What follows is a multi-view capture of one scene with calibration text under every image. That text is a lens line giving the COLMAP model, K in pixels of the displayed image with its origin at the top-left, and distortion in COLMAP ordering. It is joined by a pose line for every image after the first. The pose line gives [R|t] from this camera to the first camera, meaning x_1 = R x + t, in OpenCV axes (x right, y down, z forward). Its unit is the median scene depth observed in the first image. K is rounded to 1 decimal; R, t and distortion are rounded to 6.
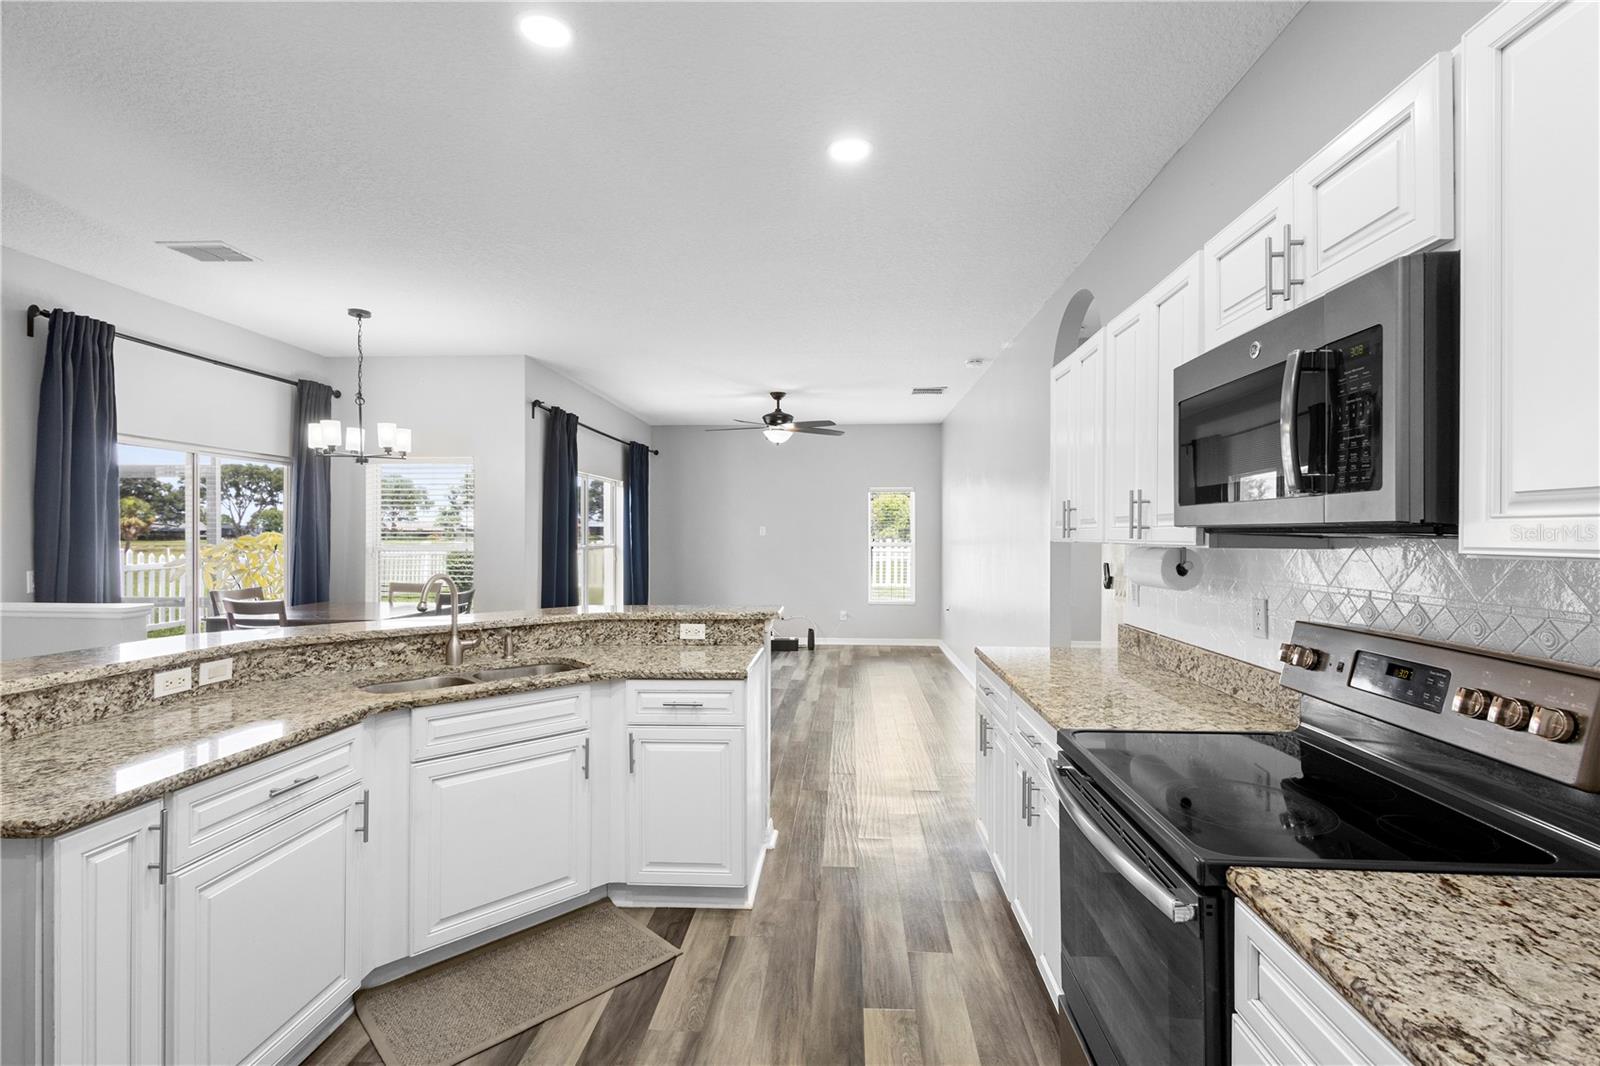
lens RADIAL K [[735.8, 0, 804.4], [0, 735.8, 529.9], [0, 0, 1]] dist [0.003328, -0.000809]
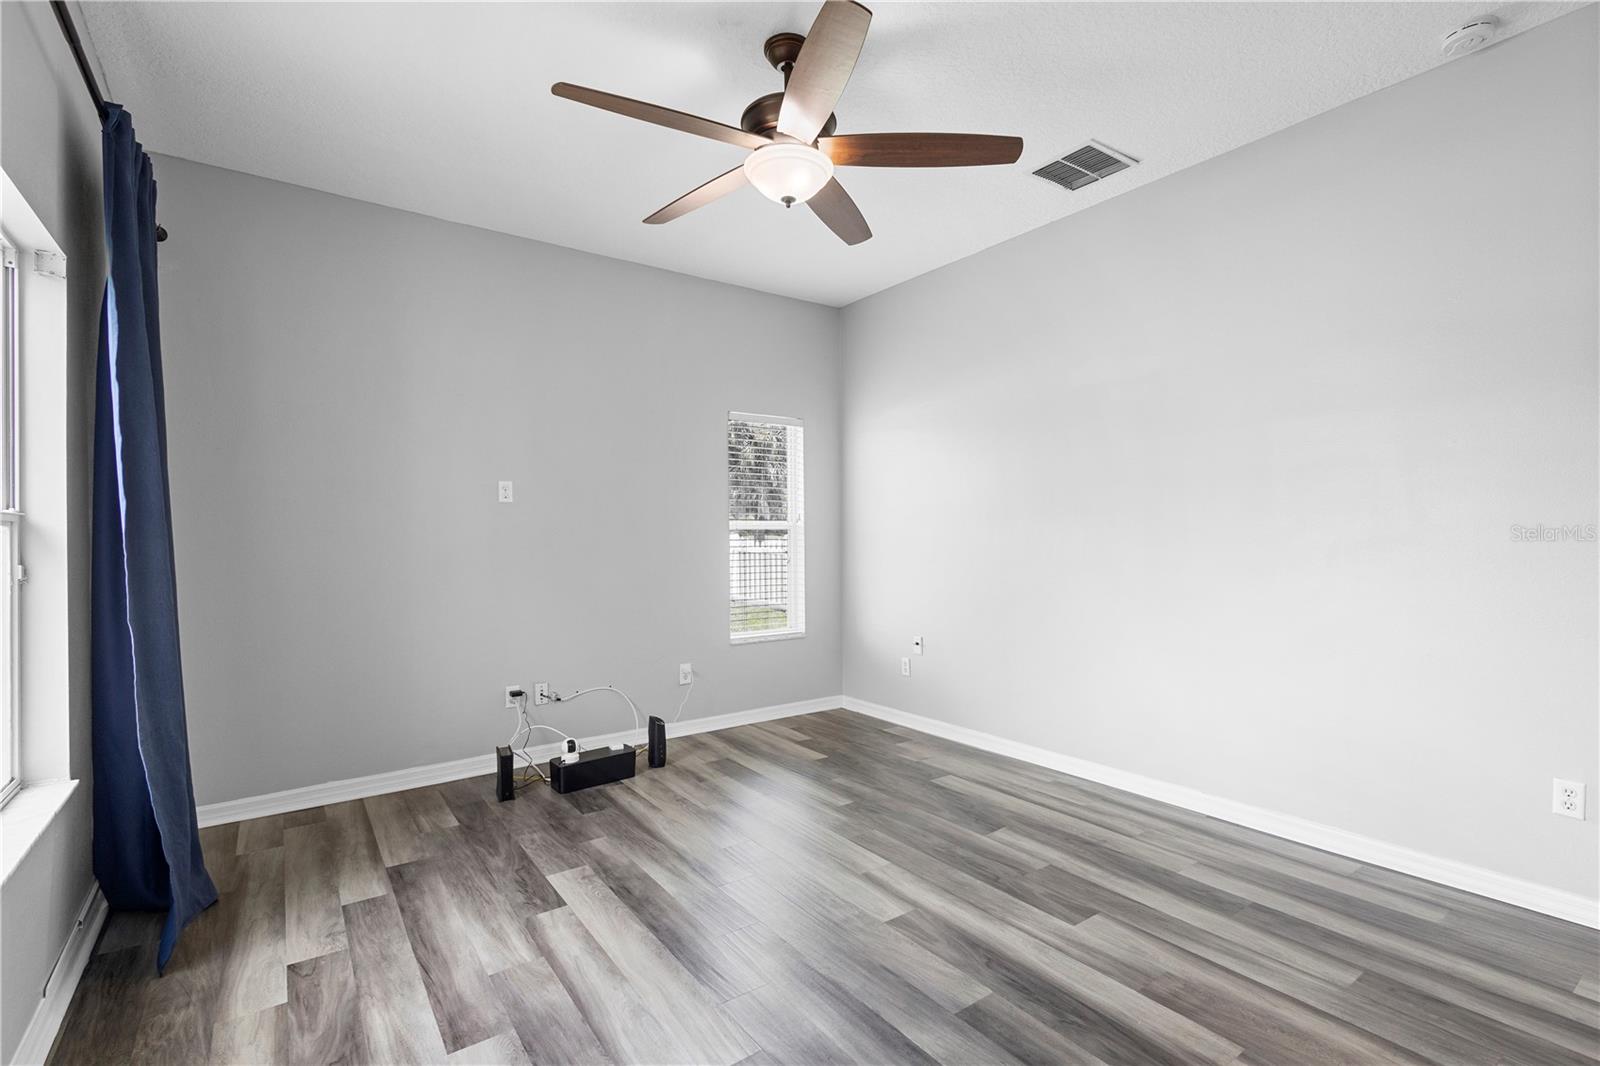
lens RADIAL K [[733.9, 0, 792.9], [0, 733.9, 536.7], [0, 0, 1]] dist [0.003824, -0.000291]
pose [[0.781015, -0.008931, 0.624448, -0.543859], [0.004430, 0.999952, 0.008760, 0.067197], [-0.624496, -0.004075, 0.781017, 1.675994]]
